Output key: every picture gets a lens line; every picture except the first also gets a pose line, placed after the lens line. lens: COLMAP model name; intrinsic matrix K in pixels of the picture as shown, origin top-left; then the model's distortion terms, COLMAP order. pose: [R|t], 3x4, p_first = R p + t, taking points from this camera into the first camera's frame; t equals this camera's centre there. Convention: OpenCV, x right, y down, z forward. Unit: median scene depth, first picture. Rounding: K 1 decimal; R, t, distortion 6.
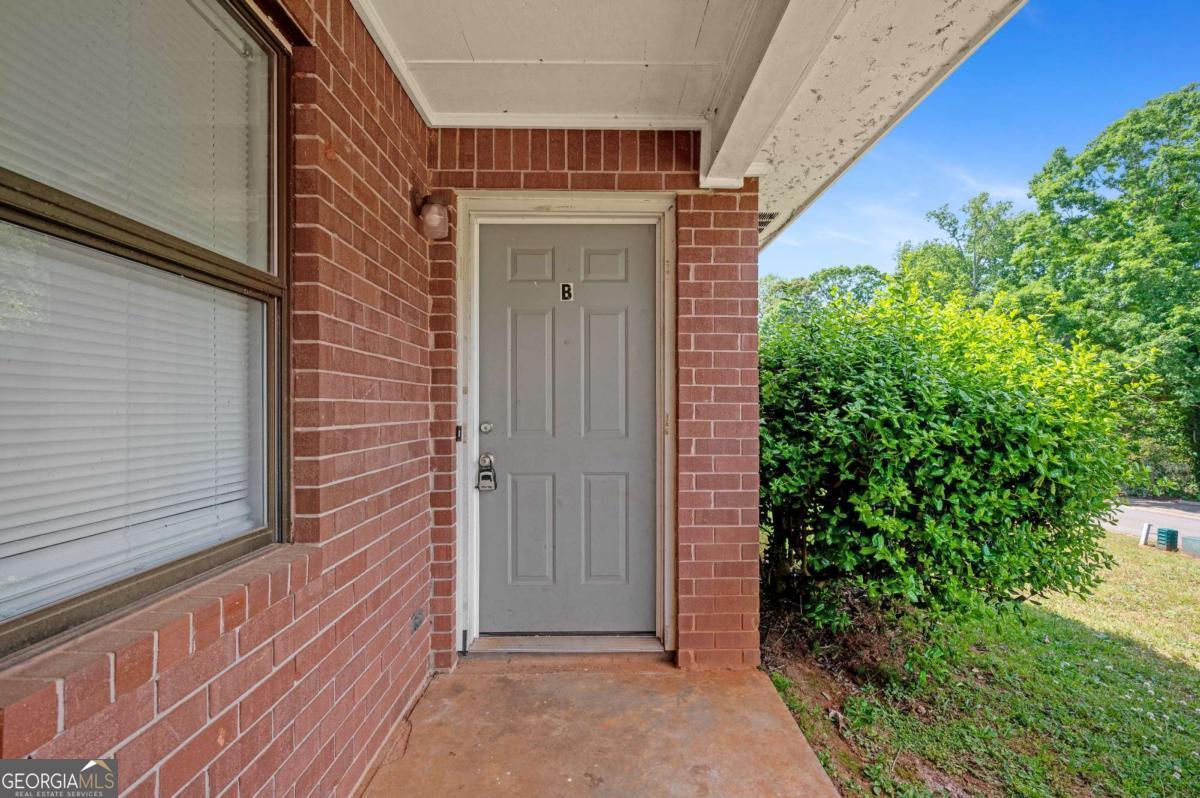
lens RADIAL K [[542.9, 0, 600.0], [0, 542.9, 399.0], [0, 0, 1]] dist [0.001255, 0.000234]
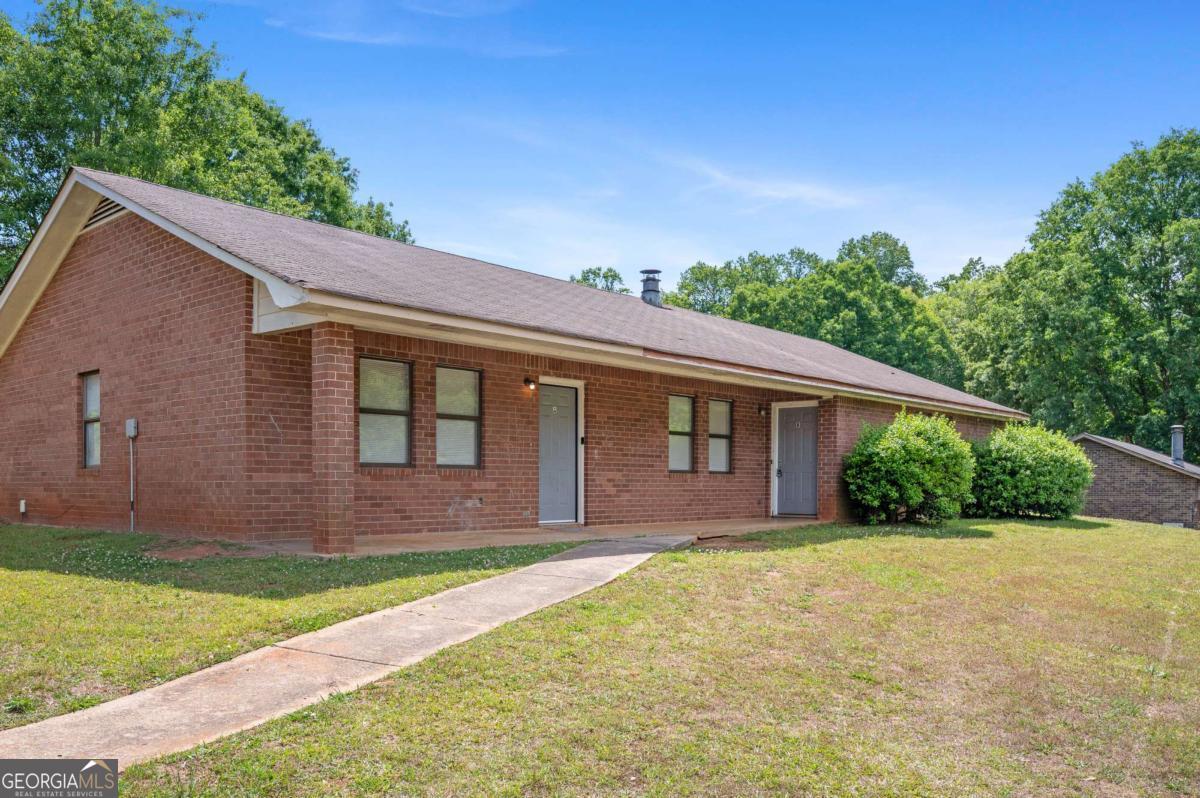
lens RADIAL K [[917.6, 0, 600.0], [0, 917.6, 399.0], [0, 0, 1]] dist [0.011010, 0.002227]
pose [[0.732895, -0.056481, -0.677993, 3.555673], [0.003415, 0.996841, -0.079352, 0.137476], [0.680333, 0.055842, 0.730773, -5.022543]]
